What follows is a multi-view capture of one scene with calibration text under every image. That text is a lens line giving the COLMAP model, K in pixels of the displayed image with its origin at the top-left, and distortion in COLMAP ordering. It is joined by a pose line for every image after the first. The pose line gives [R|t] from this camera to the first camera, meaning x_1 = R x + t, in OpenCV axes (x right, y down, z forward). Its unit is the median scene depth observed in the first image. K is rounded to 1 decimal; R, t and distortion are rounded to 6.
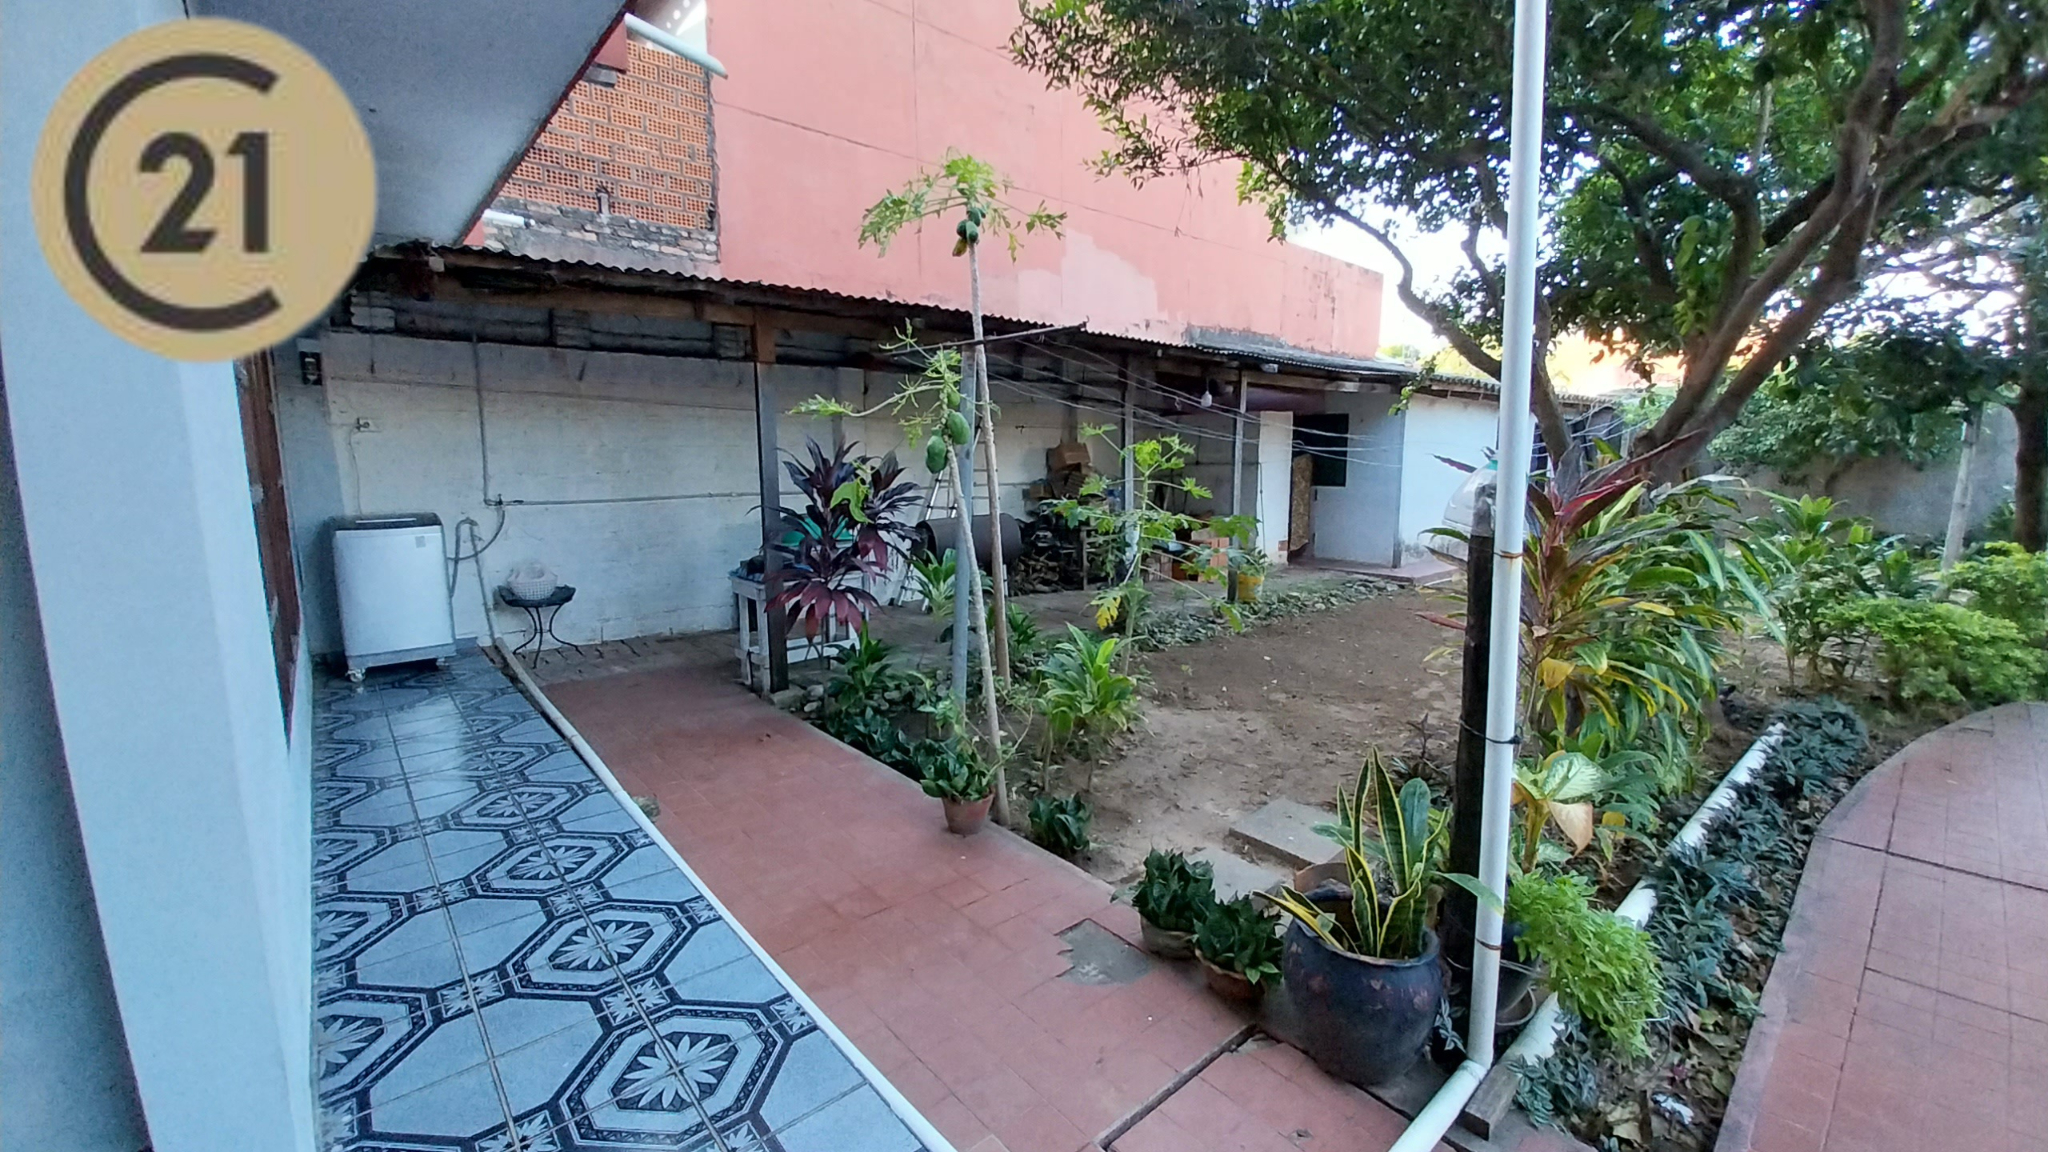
lens RADIAL K [[802.1, 0, 1025.2], [0, 802.1, 563.2], [0, 0, 1]] dist [0.018807, -0.015707]
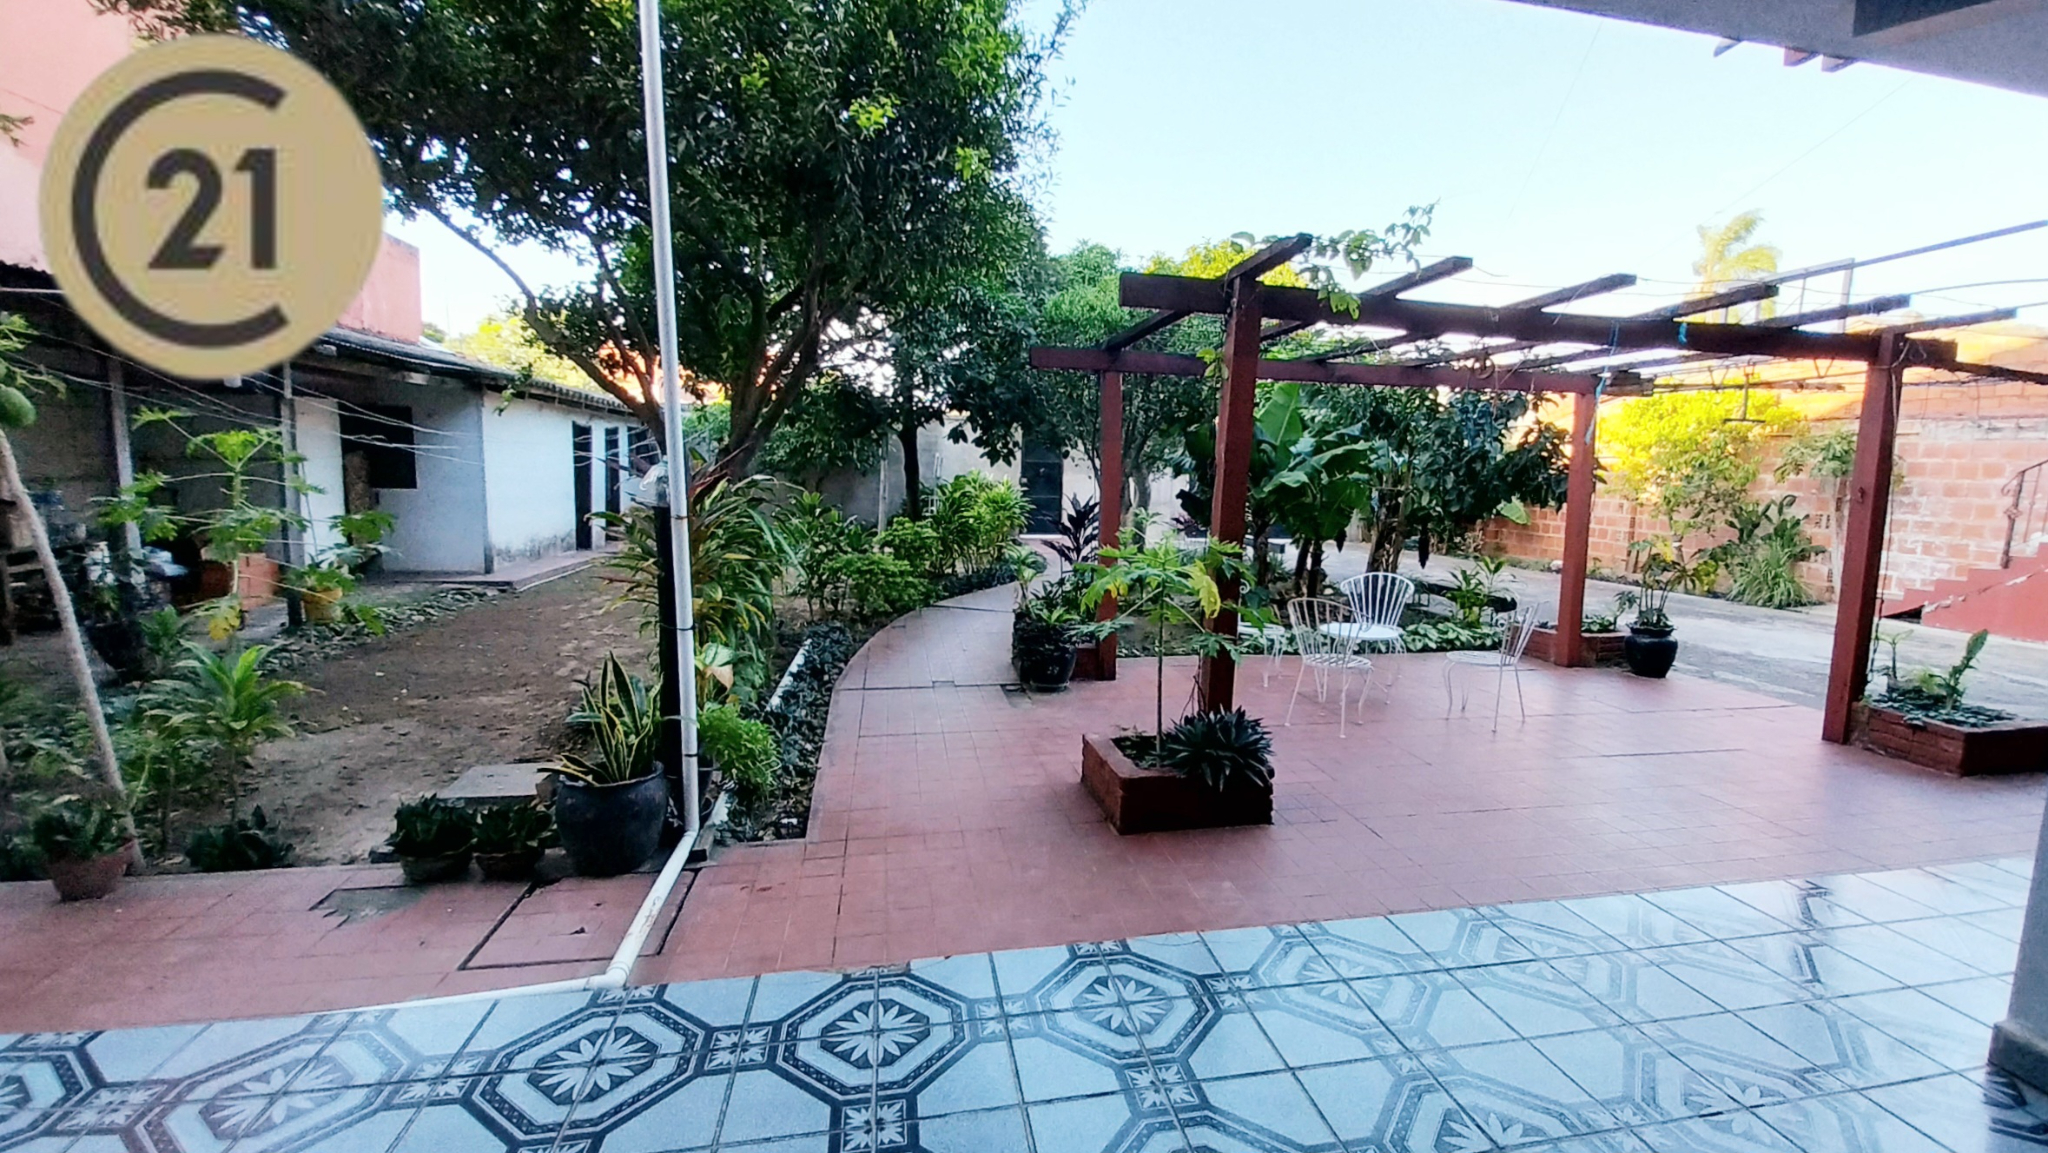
lens RADIAL K [[895.3, 0, 1077.5], [0, 895.3, 572.0], [0, 0, 1]] dist [0.008113, 0.000136]
pose [[0.486033, -0.083668, 0.869926, -0.226930], [0.090430, 0.994878, 0.045162, 0.034200], [-0.869249, 0.056717, 0.491110, -0.228337]]
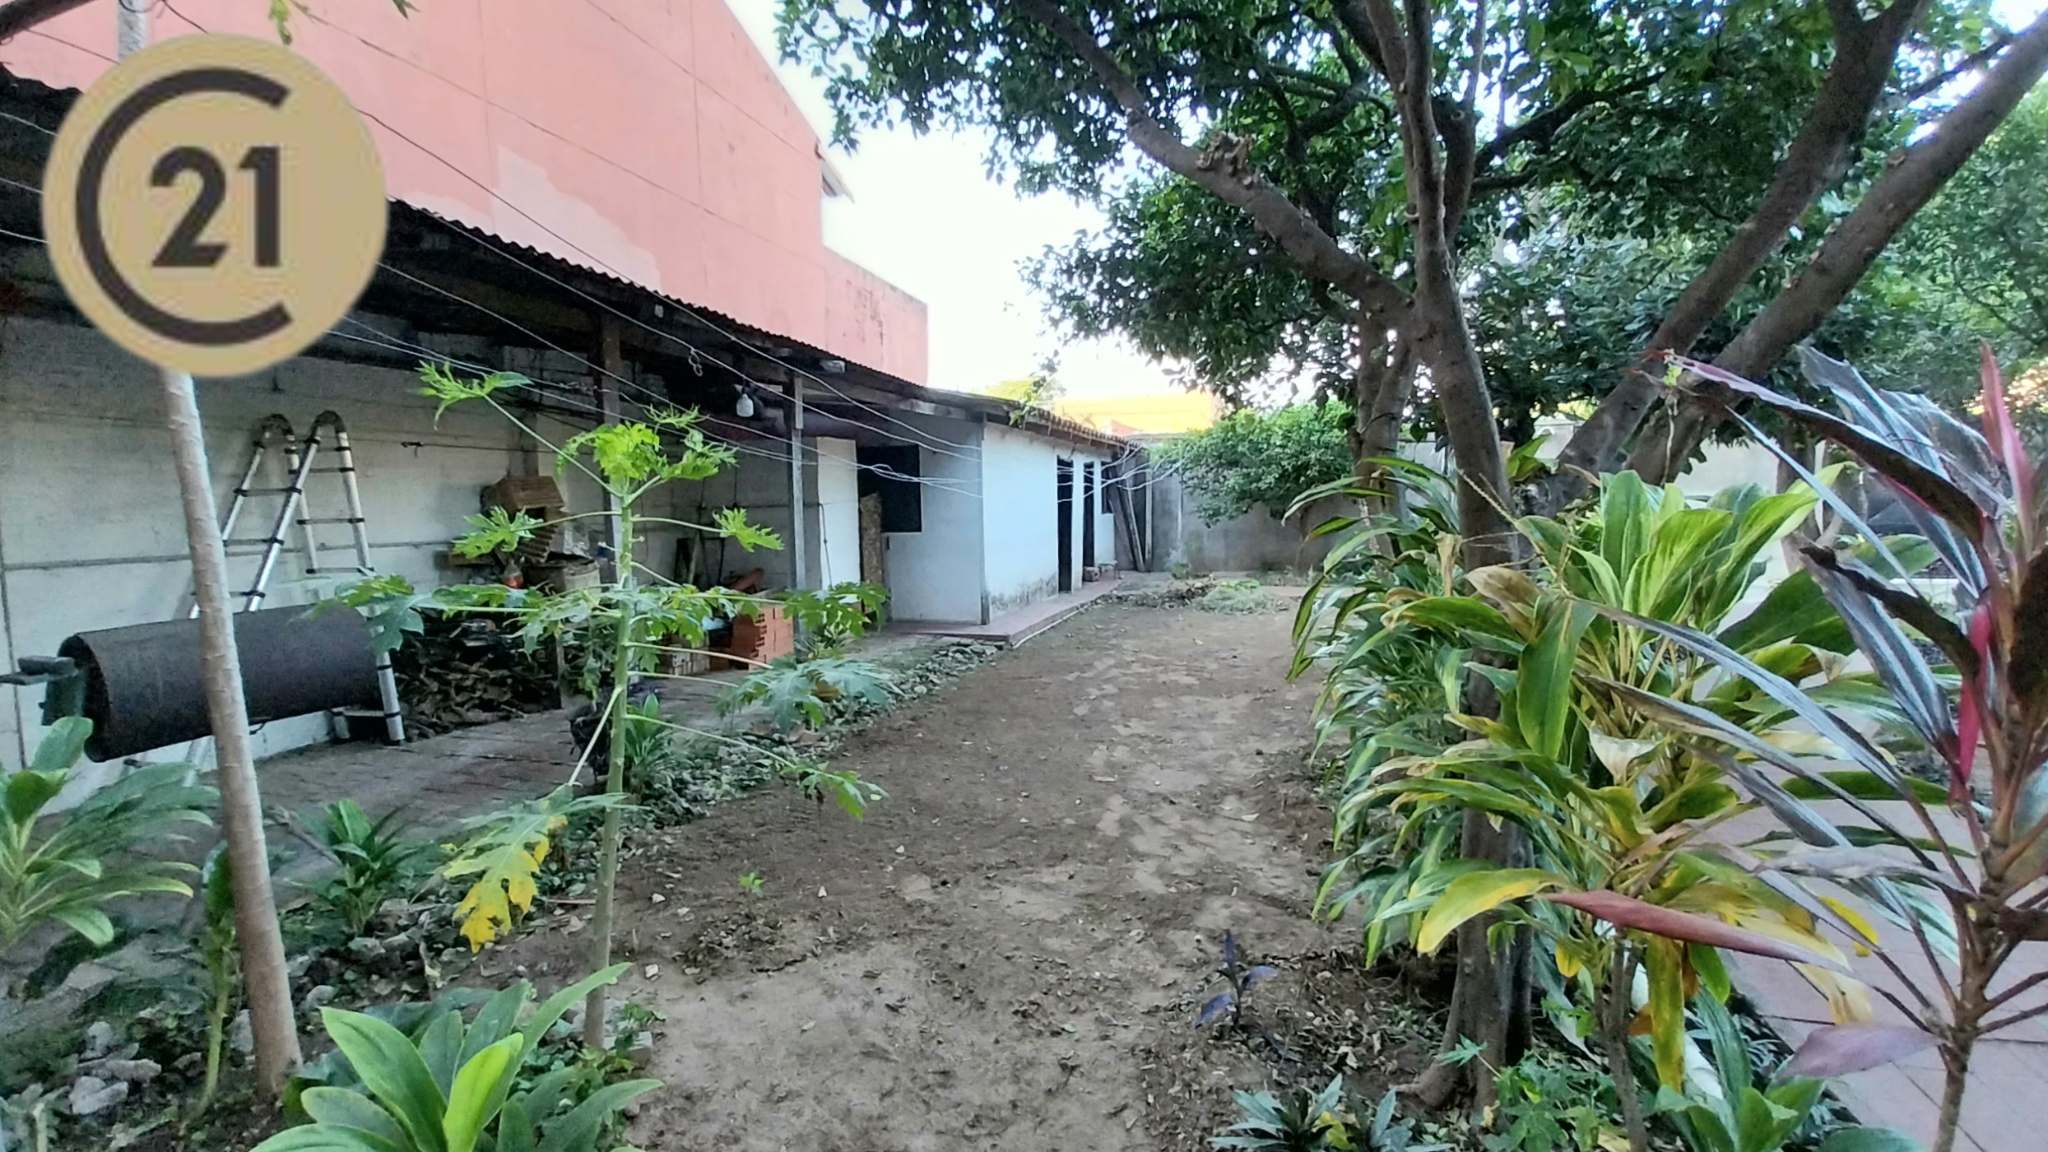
lens RADIAL K [[802.1, 0, 1025.2], [0, 802.1, 563.2], [0, 0, 1]] dist [0.018807, -0.015707]
pose [[0.846570, -0.052435, 0.529688, 0.087866], [0.087810, 0.995259, -0.041818, -0.035486], [-0.524984, 0.081913, 0.847161, 0.454360]]
